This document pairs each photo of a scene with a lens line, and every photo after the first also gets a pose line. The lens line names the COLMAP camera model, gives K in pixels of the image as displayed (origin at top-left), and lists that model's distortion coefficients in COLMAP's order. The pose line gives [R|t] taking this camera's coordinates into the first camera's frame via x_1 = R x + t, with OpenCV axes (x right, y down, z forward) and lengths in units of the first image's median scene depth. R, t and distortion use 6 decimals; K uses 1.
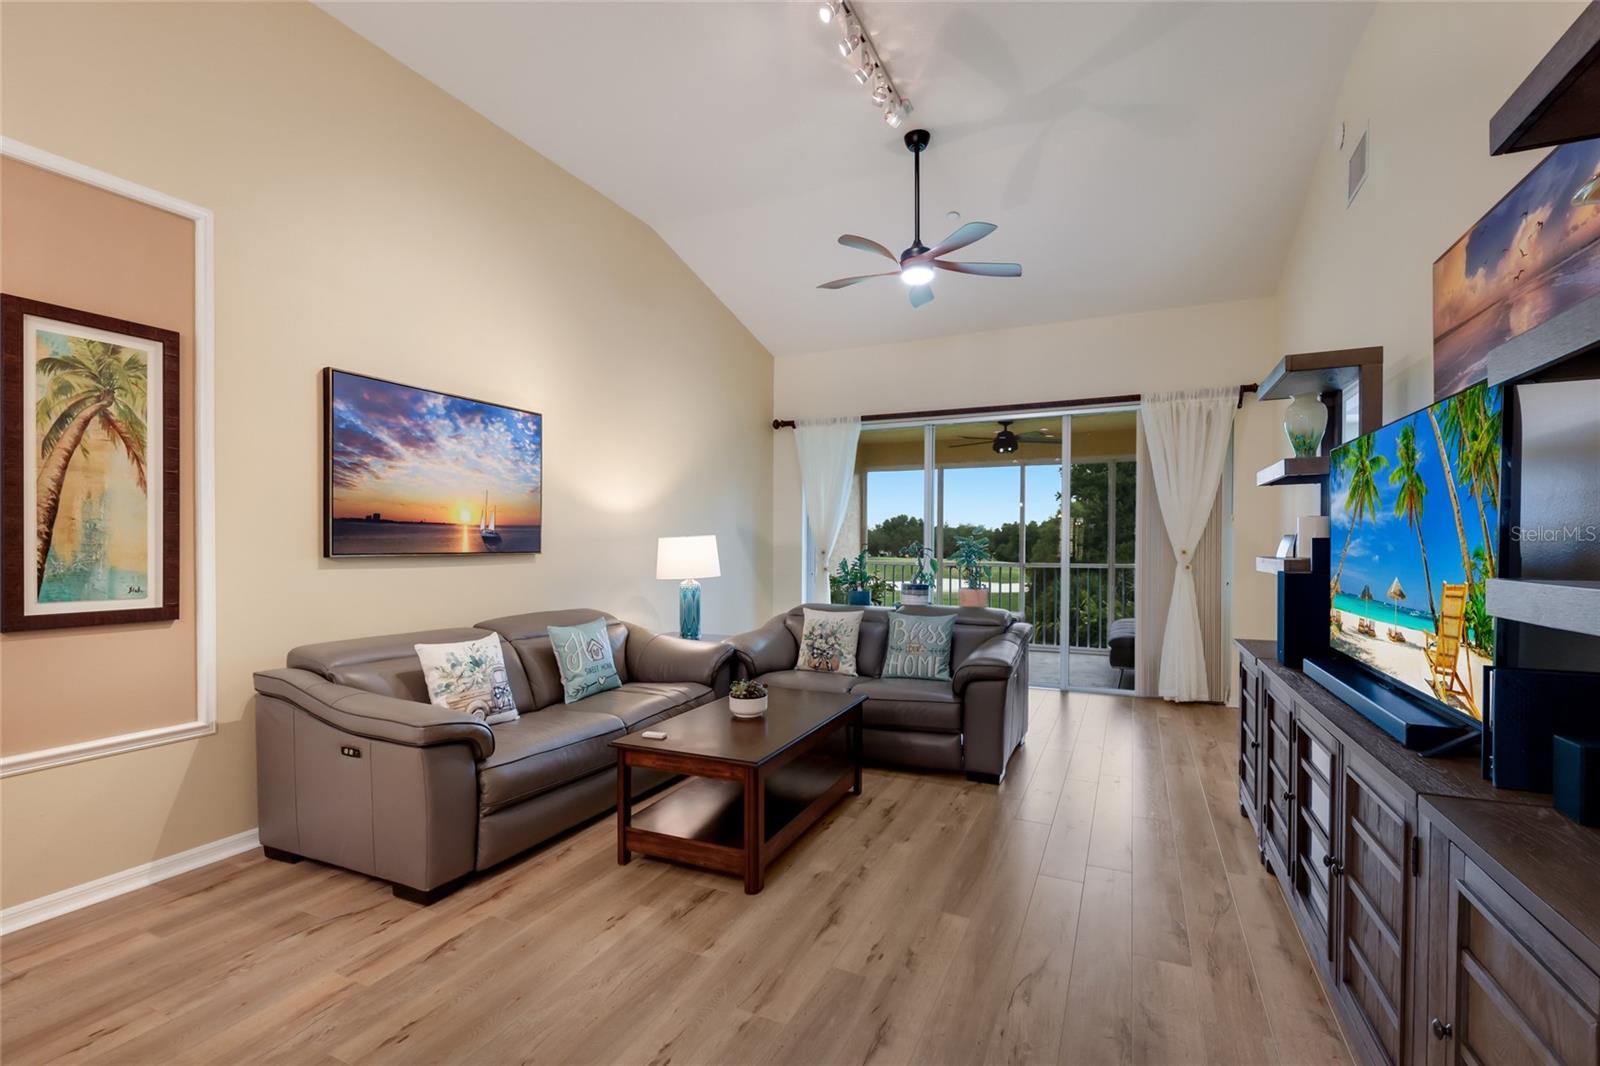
lens RADIAL K [[708.6, 0, 804.3], [0, 708.6, 558.5], [0, 0, 1]] dist [-0.001126, -0.001985]
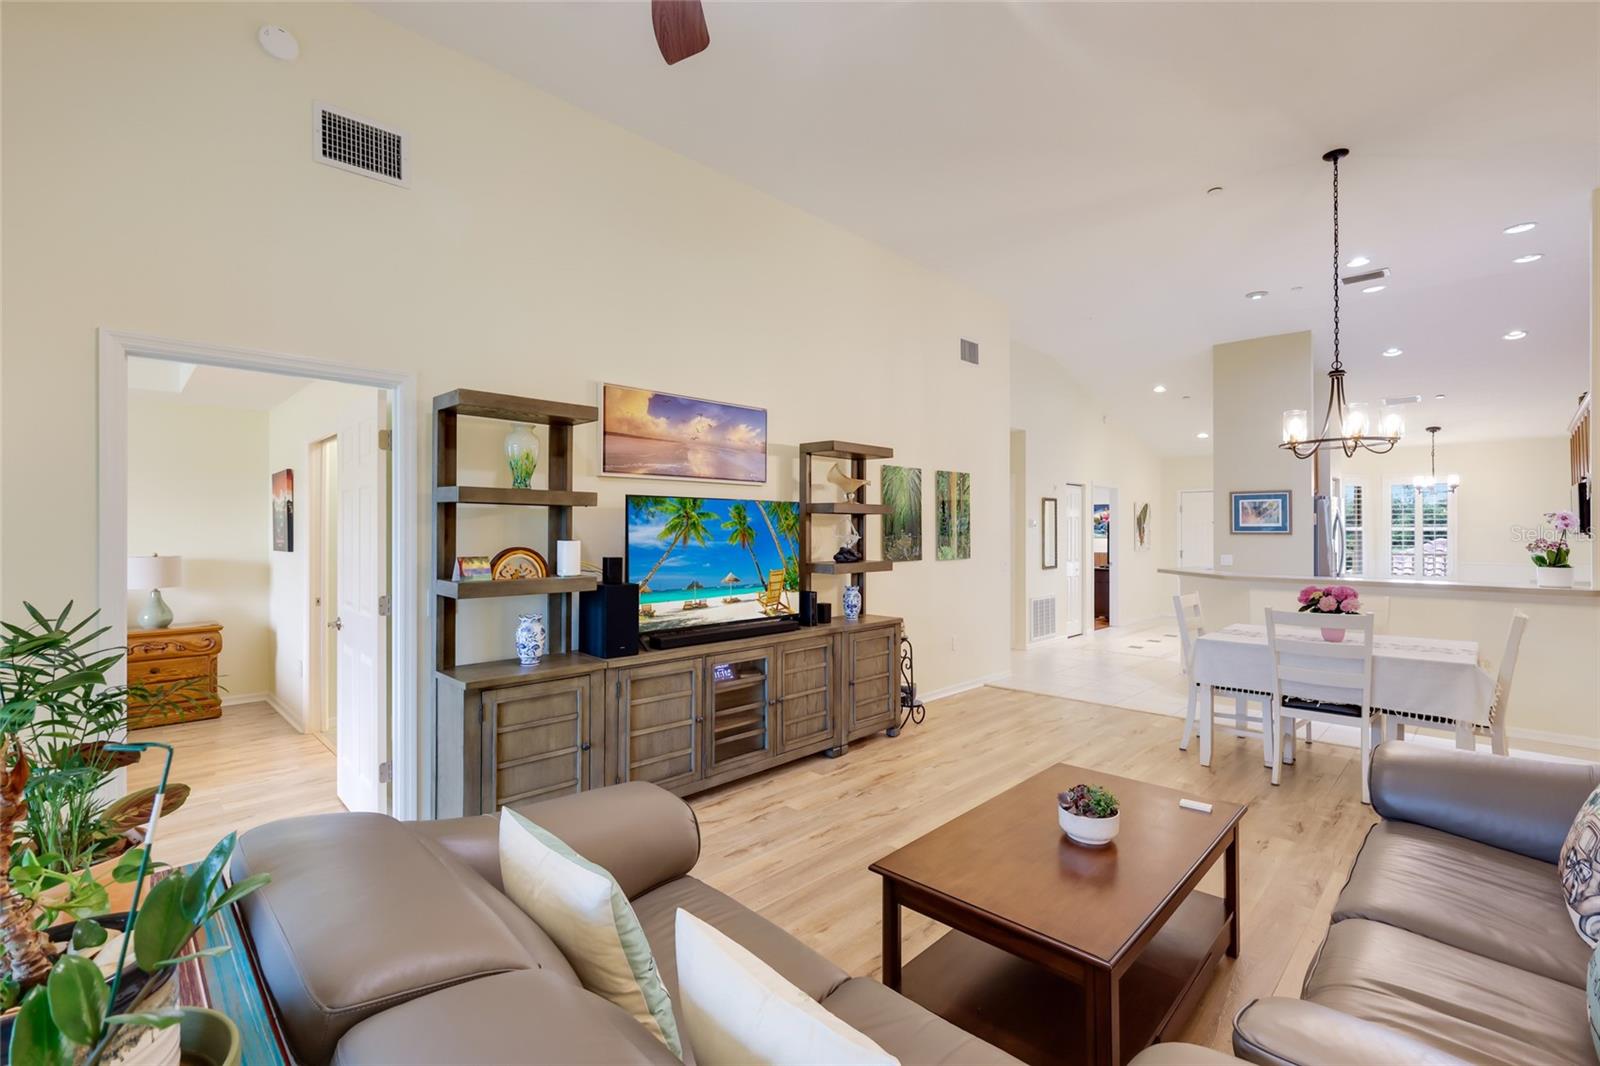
lens RADIAL K [[708.6, 0, 804.1], [0, 708.6, 524.4], [0, 0, 1]] dist [-0.001126, -0.001985]
pose [[-0.941283, -0.000071, 0.337619, -0.043388], [0.004054, 0.999926, 0.011511, -0.071846], [-0.337595, 0.012204, -0.941212, 1.471347]]
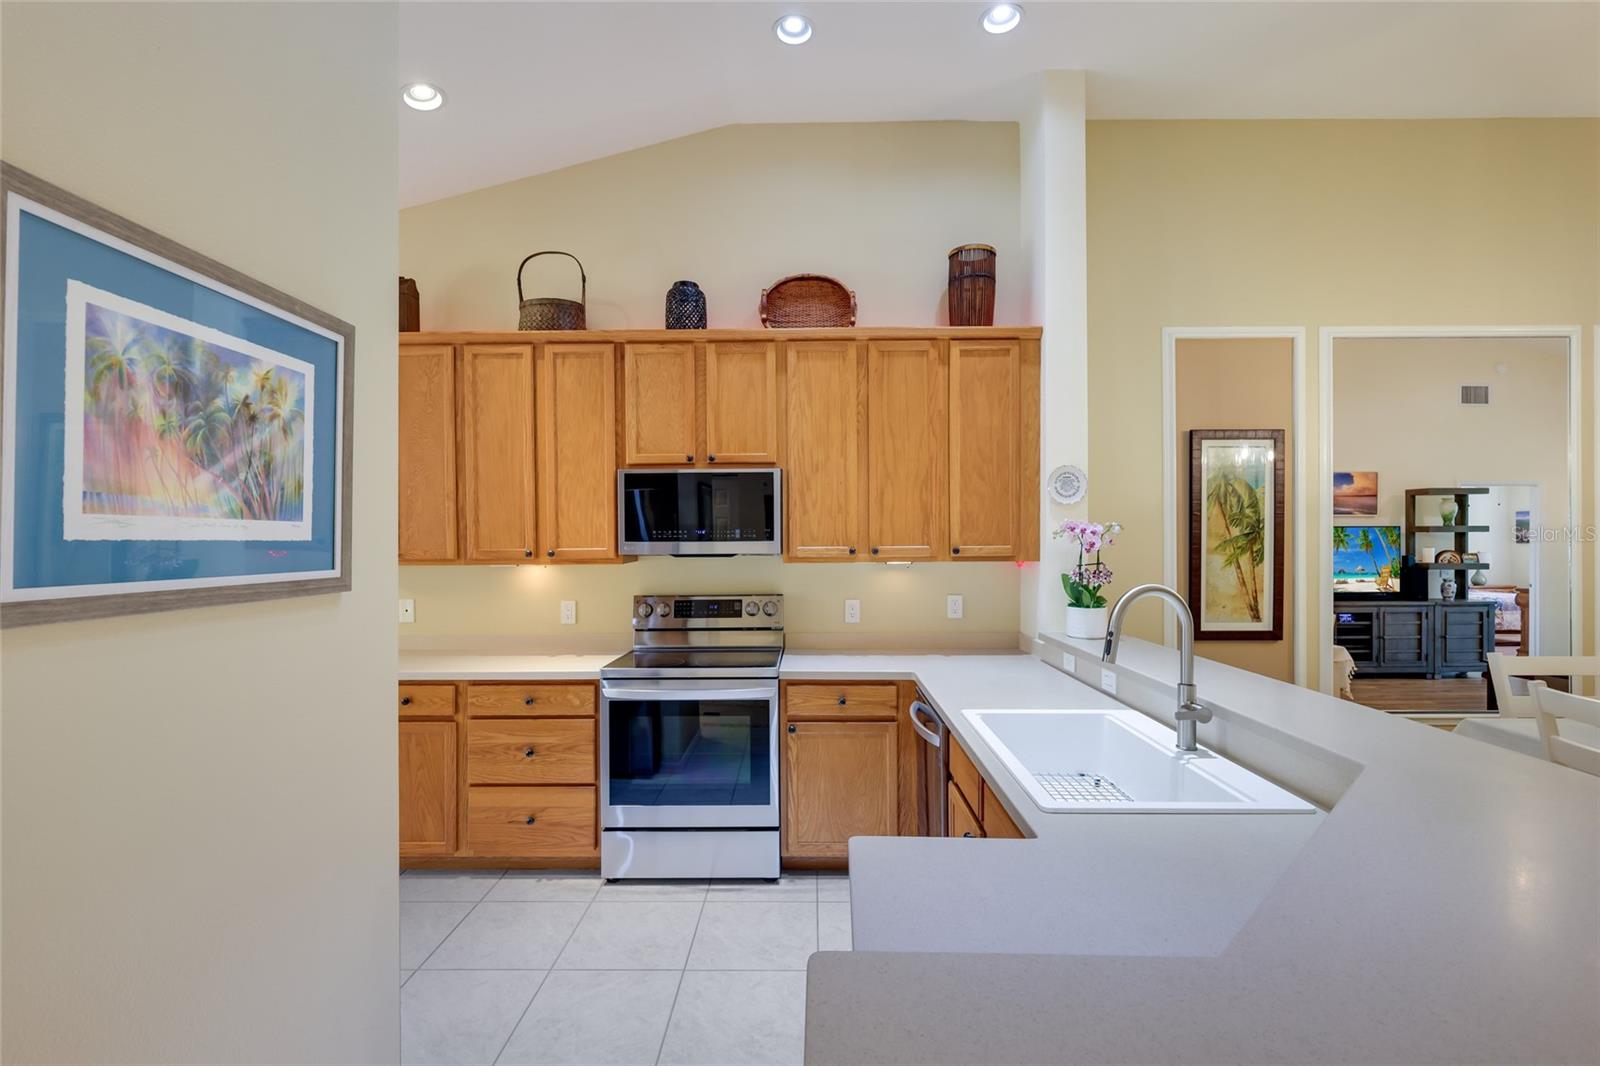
lens RADIAL K [[708.6, 0, 805.5], [0, 708.6, 541.1], [0, 0, 1]] dist [-0.001126, -0.001985]
pose [[0.410920, -0.002869, -0.911667, -0.266267], [-0.014240, 0.999853, -0.009565, -0.037384], [0.911560, 0.016913, 0.410819, -0.817392]]
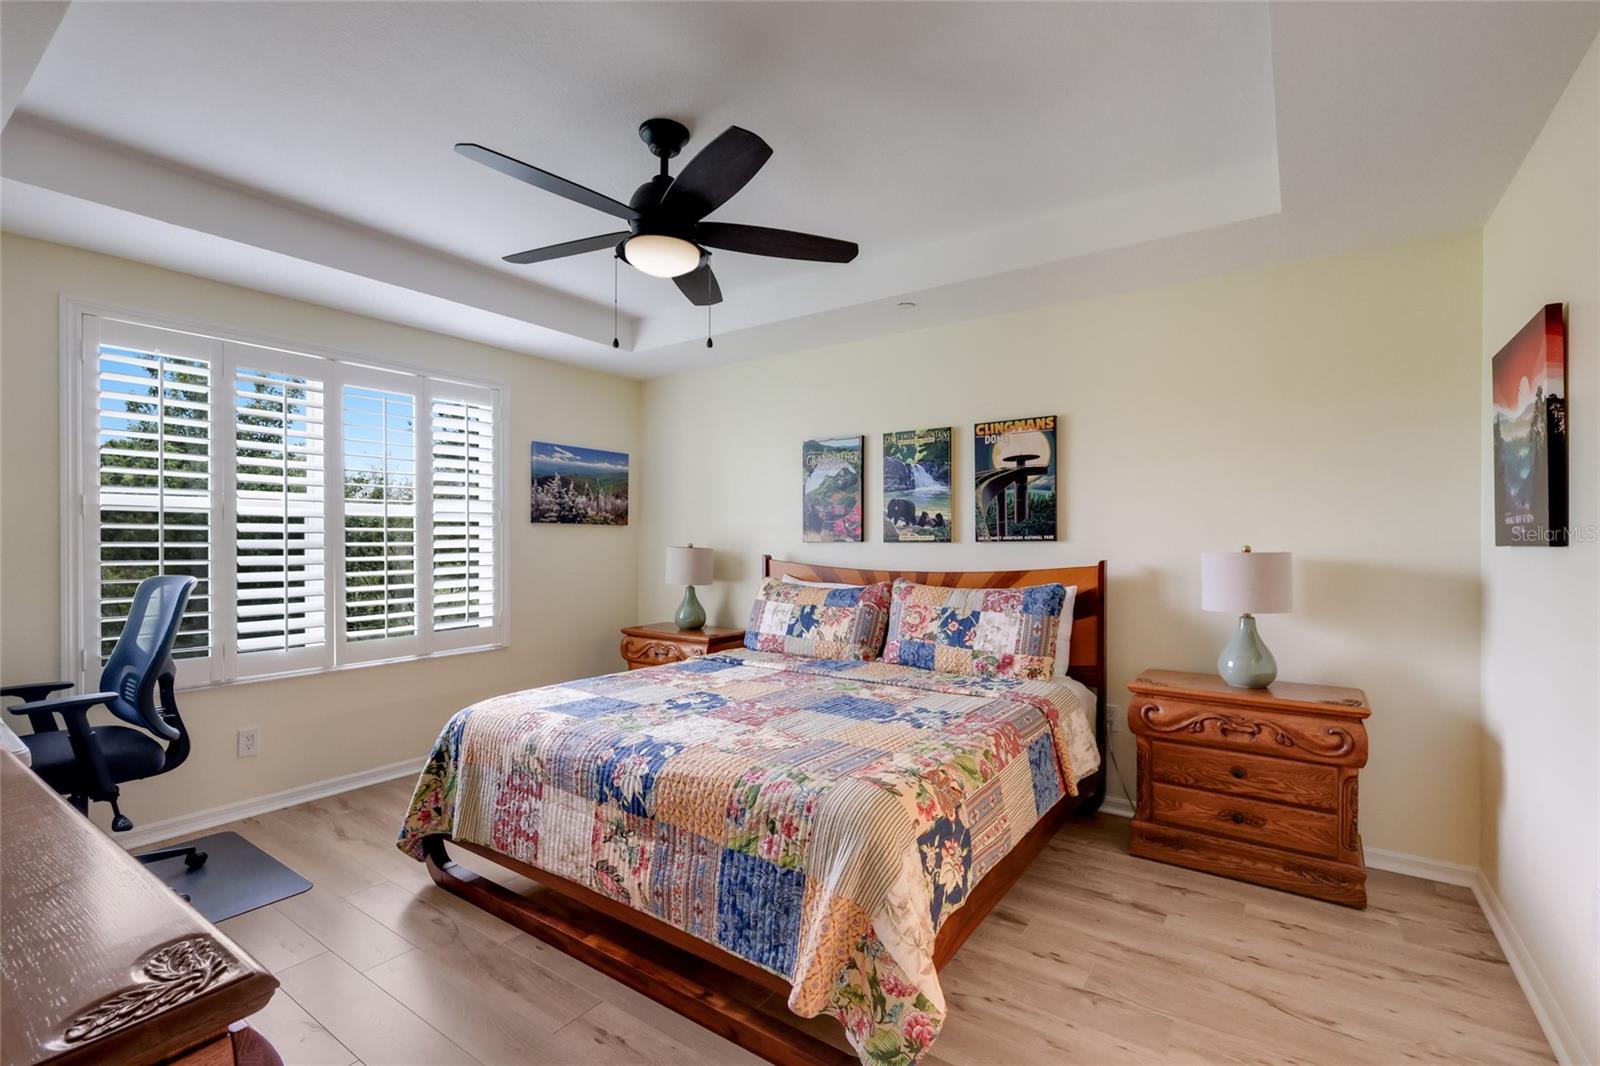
lens RADIAL K [[708.6, 0, 799.4], [0, 708.6, 541.1], [0, 0, 1]] dist [-0.001126, -0.001985]
pose [[0.172966, -0.010032, 0.984877, 0.828074], [0.020367, 0.999771, 0.006606, -0.023123], [-0.984717, 0.018917, 0.173130, 0.918908]]
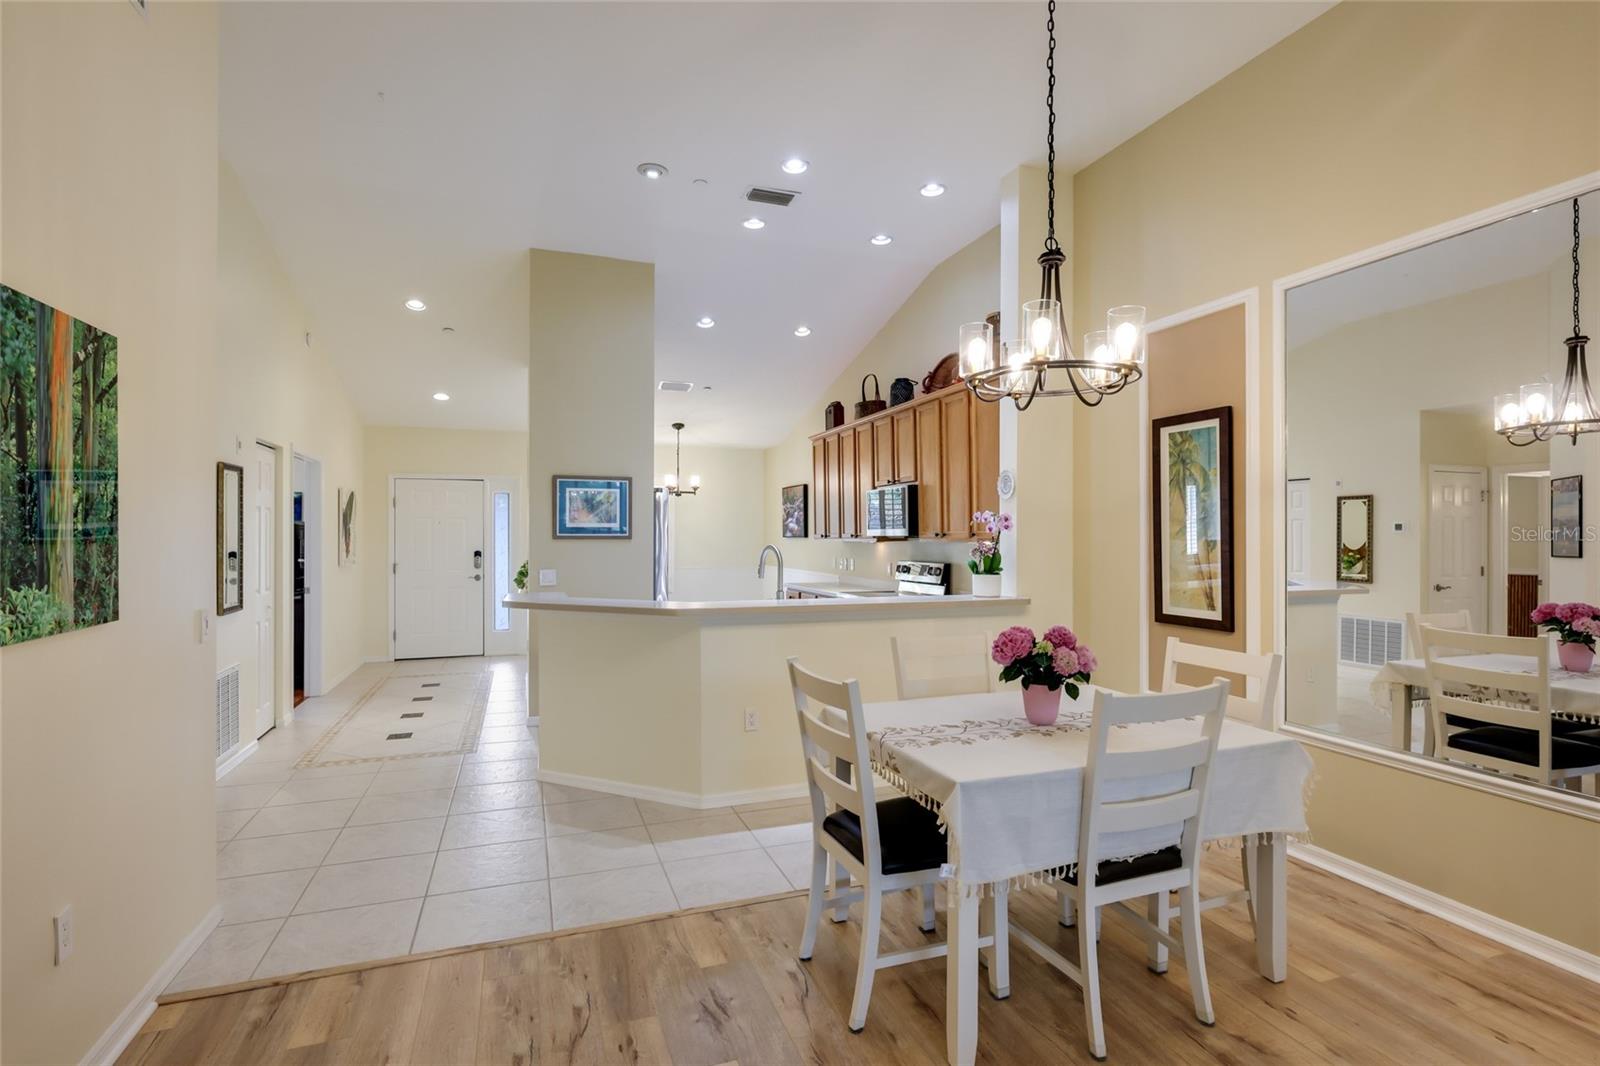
lens RADIAL K [[760.8, 0, 797.9], [0, 760.8, 533.7], [0, 0, 1]] dist [-0.002219, -0.001510]
pose [[-0.712317, -0.005283, -0.701839, 0.189033], [-0.017277, 0.999801, 0.010008, -0.045933], [0.701646, 0.019254, -0.712266, 0.477328]]
